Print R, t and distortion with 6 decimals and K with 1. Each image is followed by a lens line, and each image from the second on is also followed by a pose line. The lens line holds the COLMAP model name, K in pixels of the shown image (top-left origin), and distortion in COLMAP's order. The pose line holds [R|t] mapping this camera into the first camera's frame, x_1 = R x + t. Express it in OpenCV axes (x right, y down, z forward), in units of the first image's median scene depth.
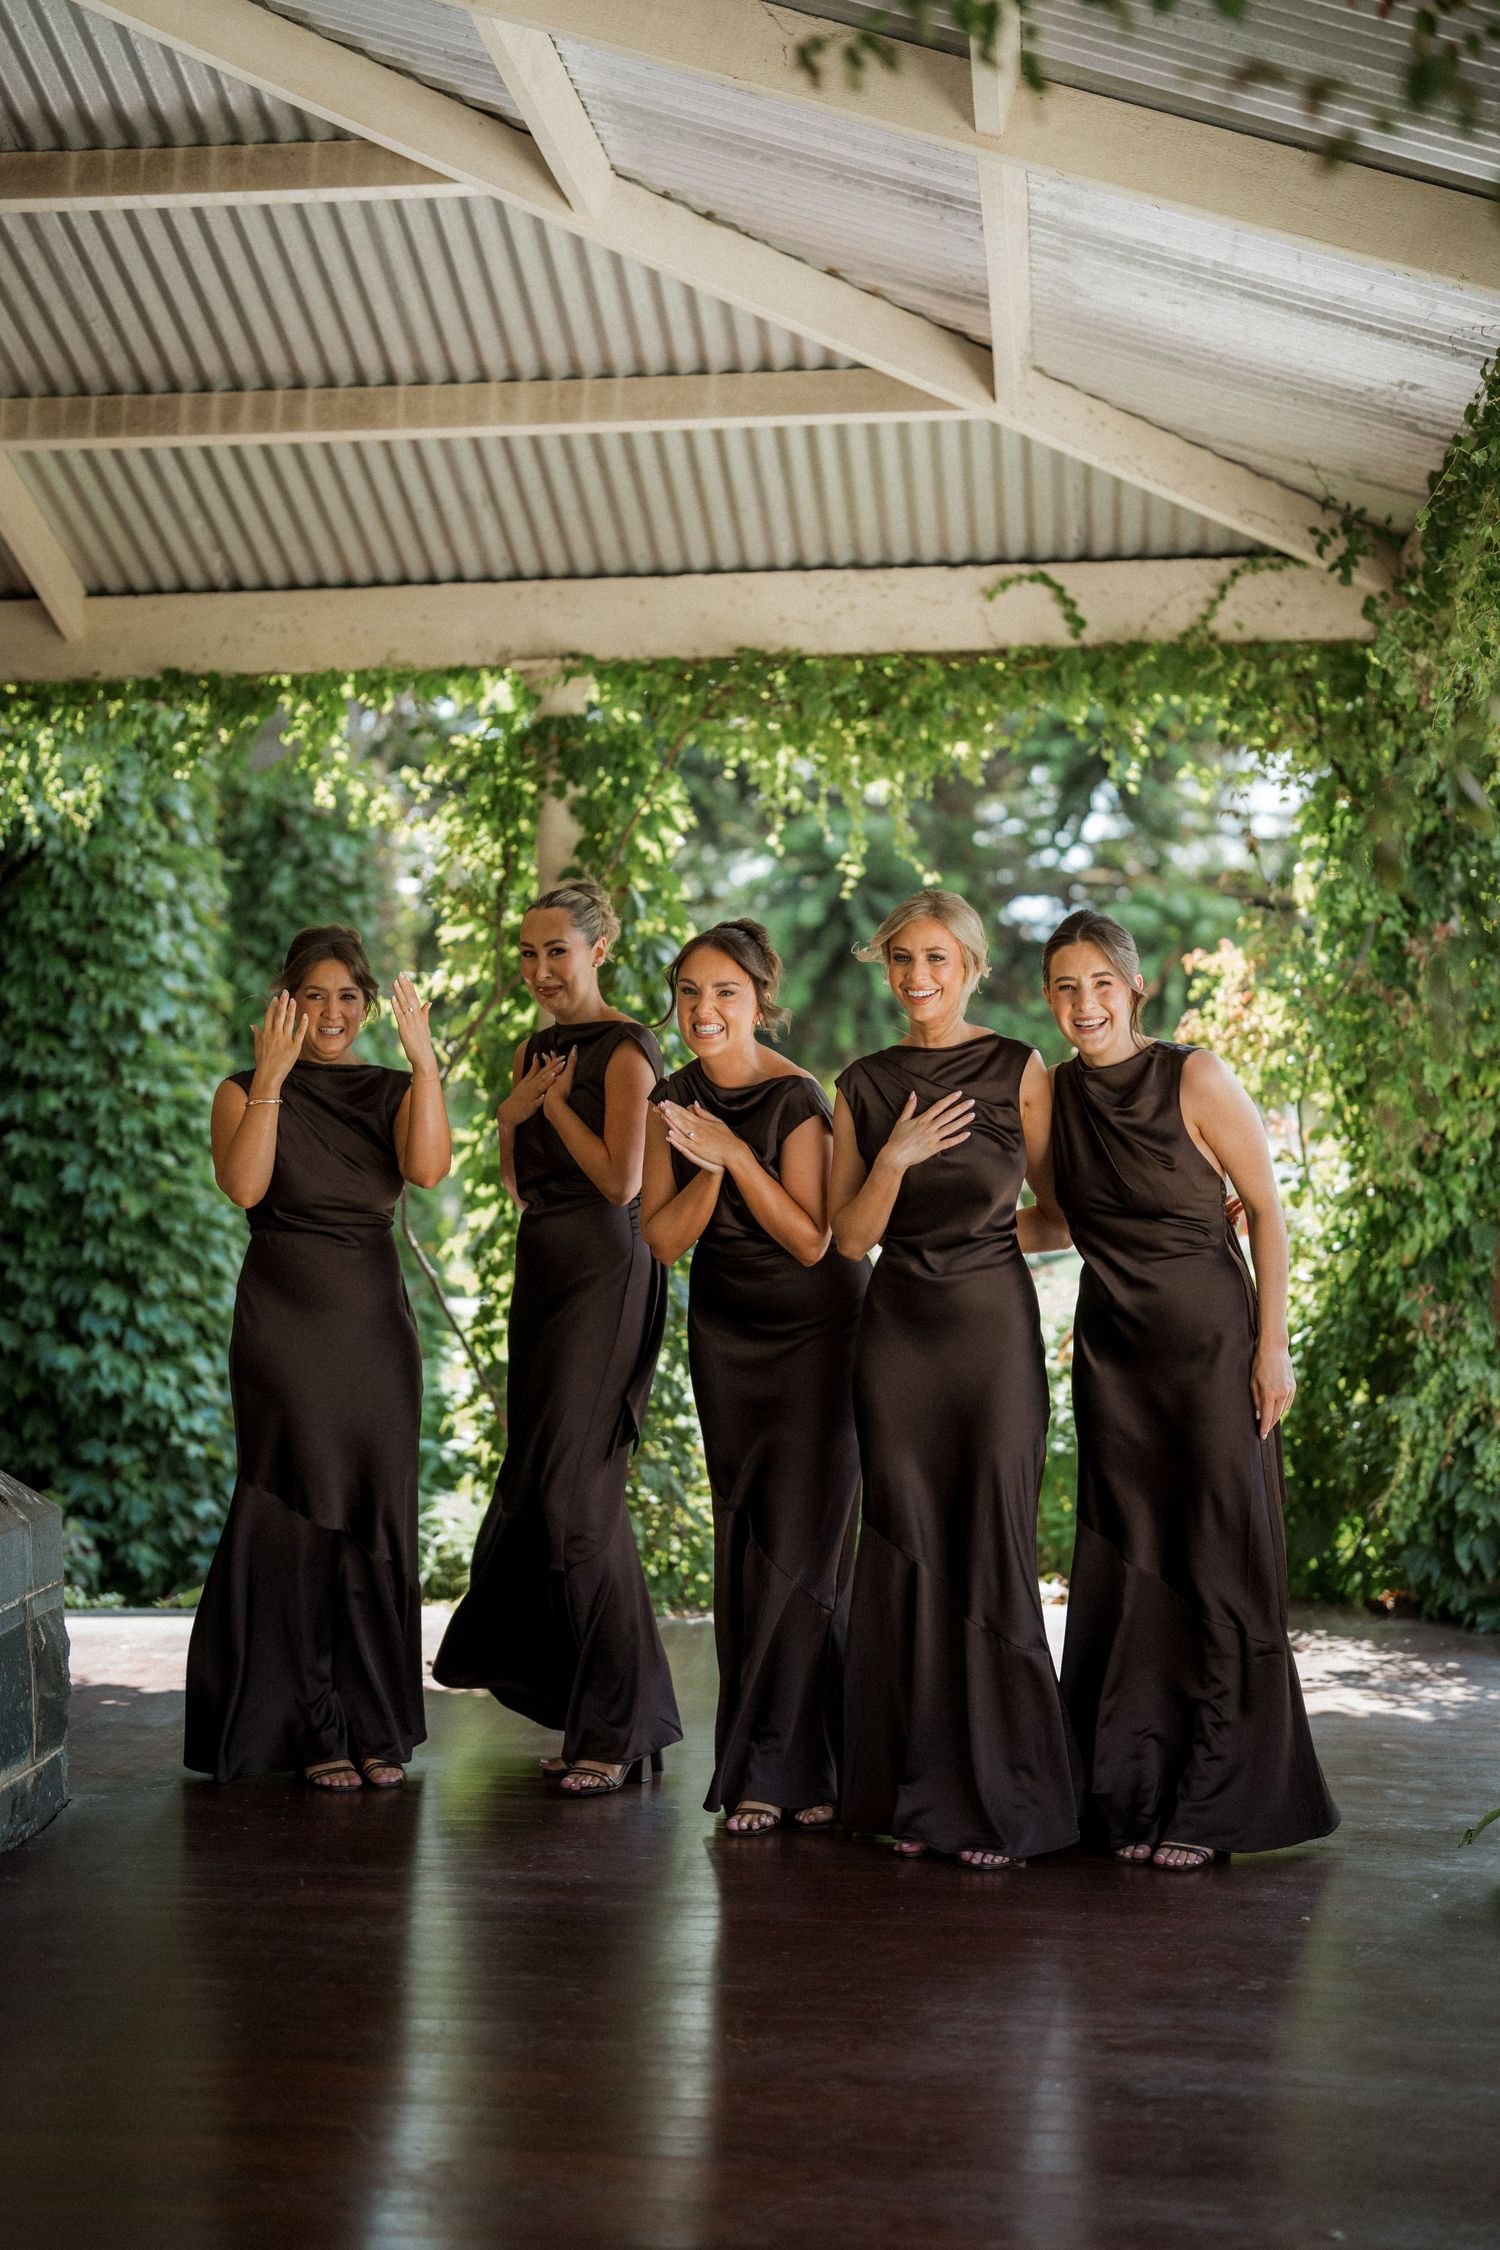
lens RADIAL K [[2835.1, 0, 750.0], [0, 2835.1, 1125.0], [0, 0, 1]] dist [-0.117201, 0.532566]
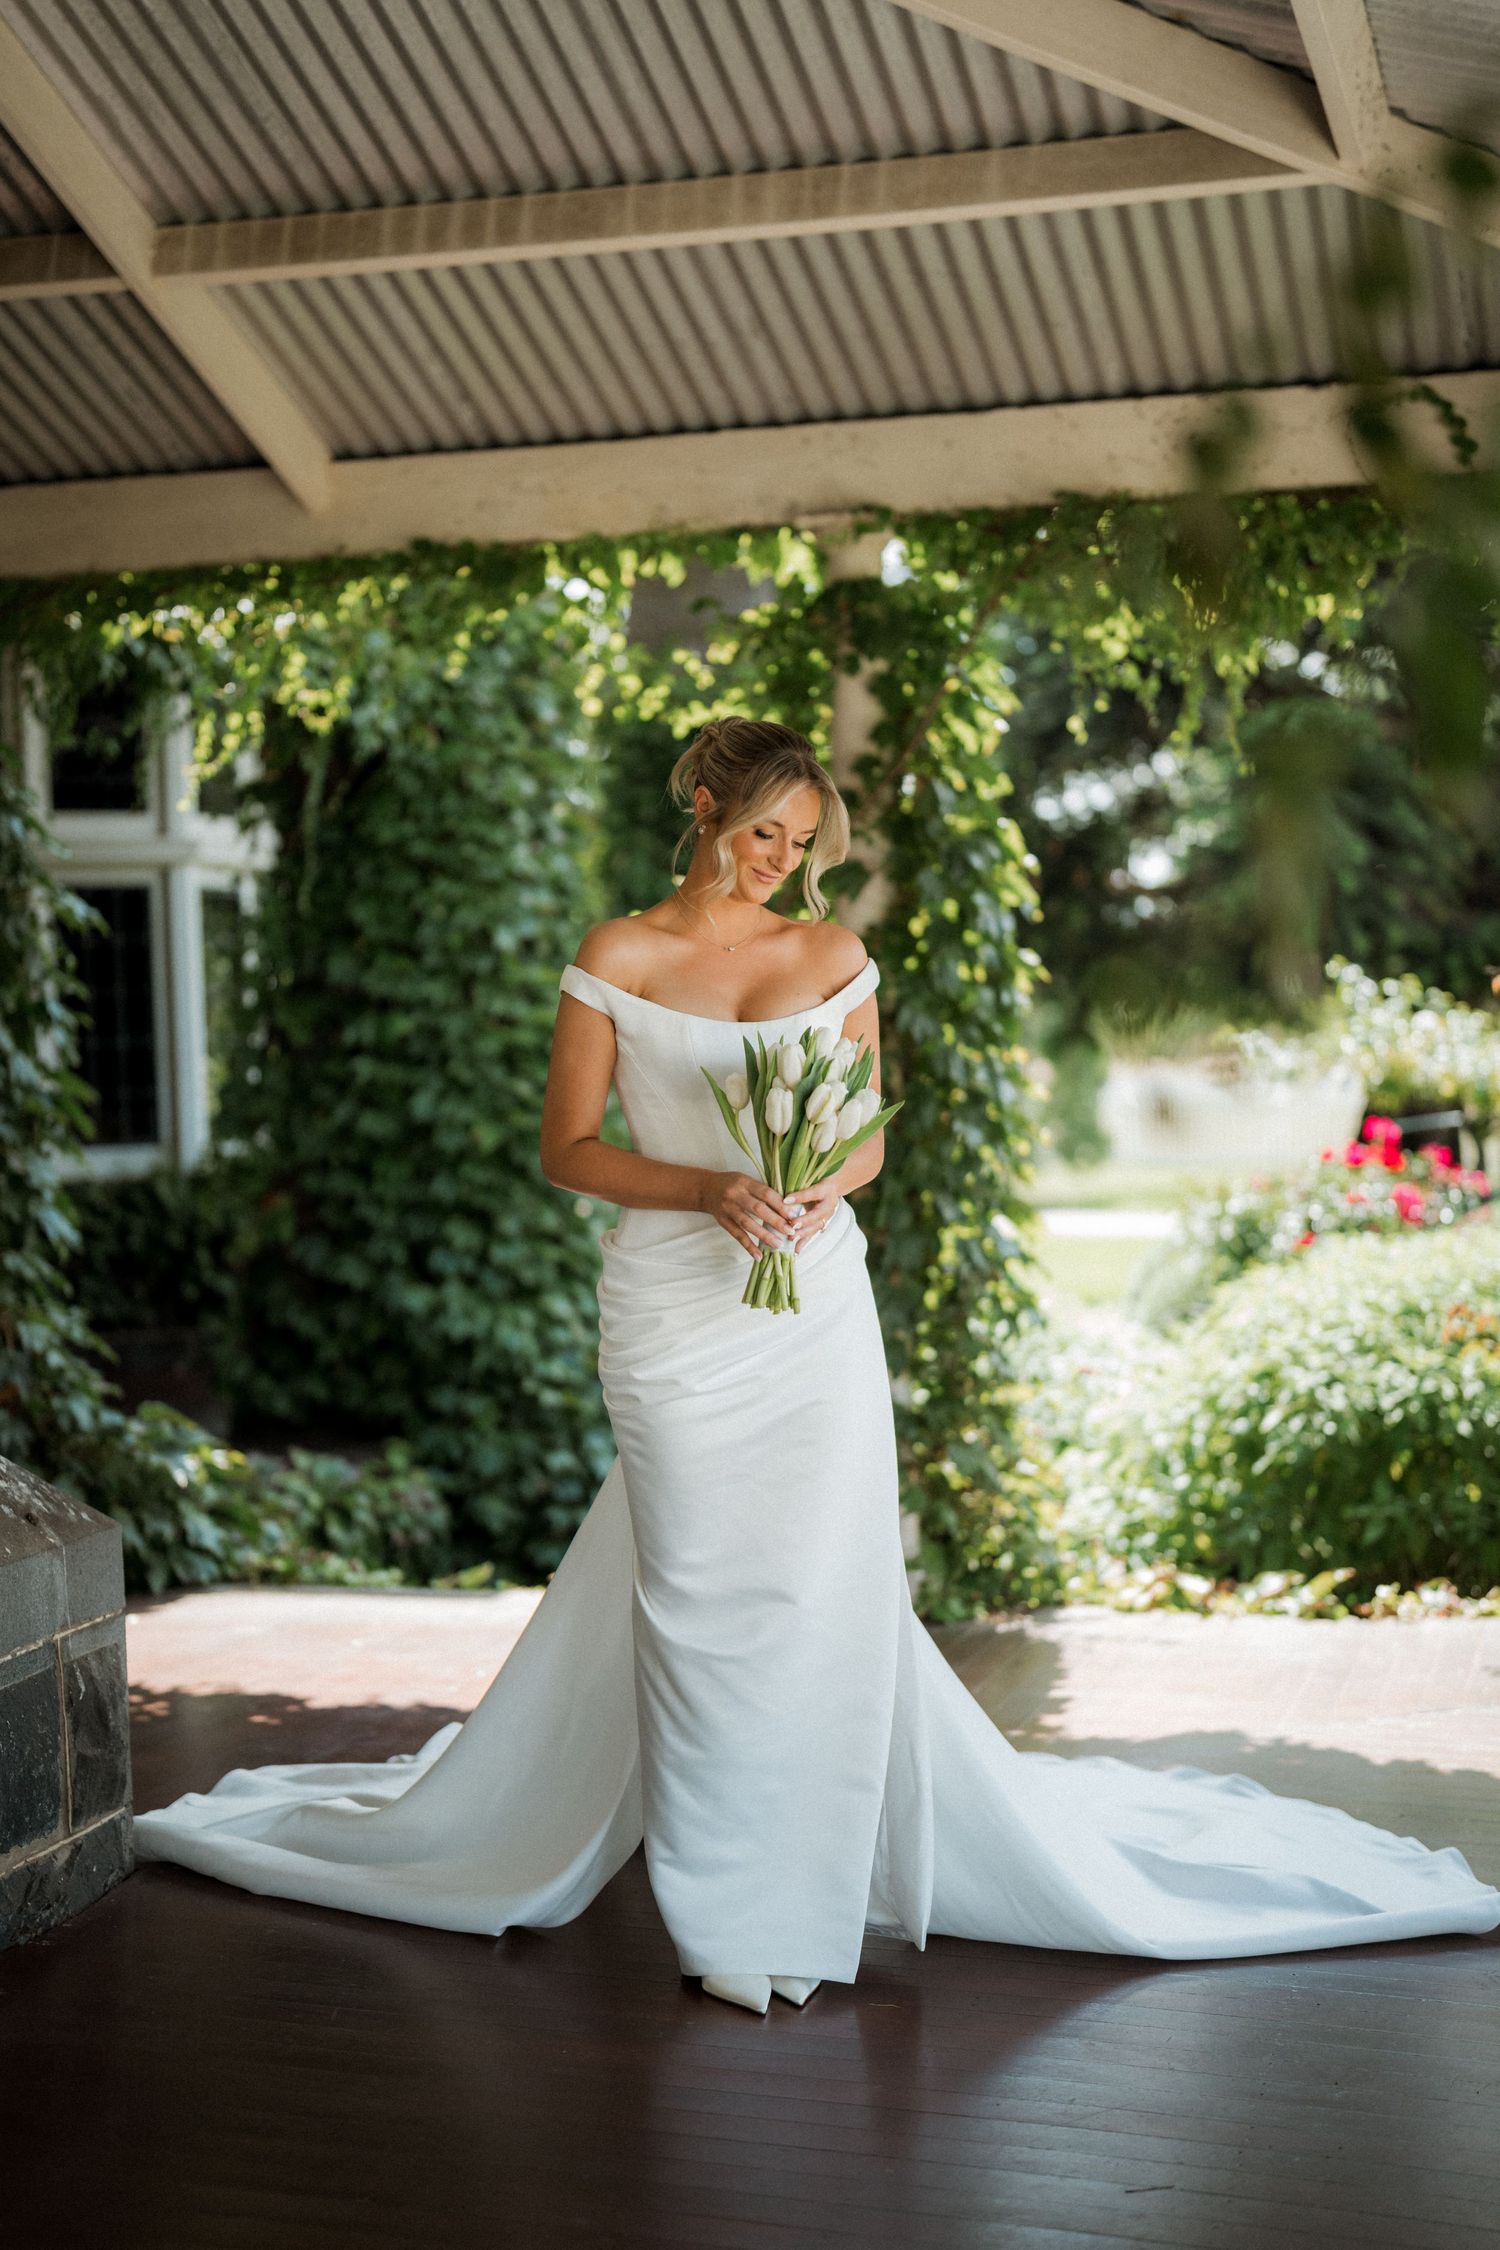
lens RADIAL K [[2835.1, 0, 750.0], [0, 2835.1, 1125.0], [0, 0, 1]] dist [-0.117201, 0.532566]
pose [[0.983132, 0.005404, -0.182819, 0.058453], [-0.000016, 0.999566, 0.029461, -0.004128], [0.182899, -0.028961, 0.982705, 0.143143]]
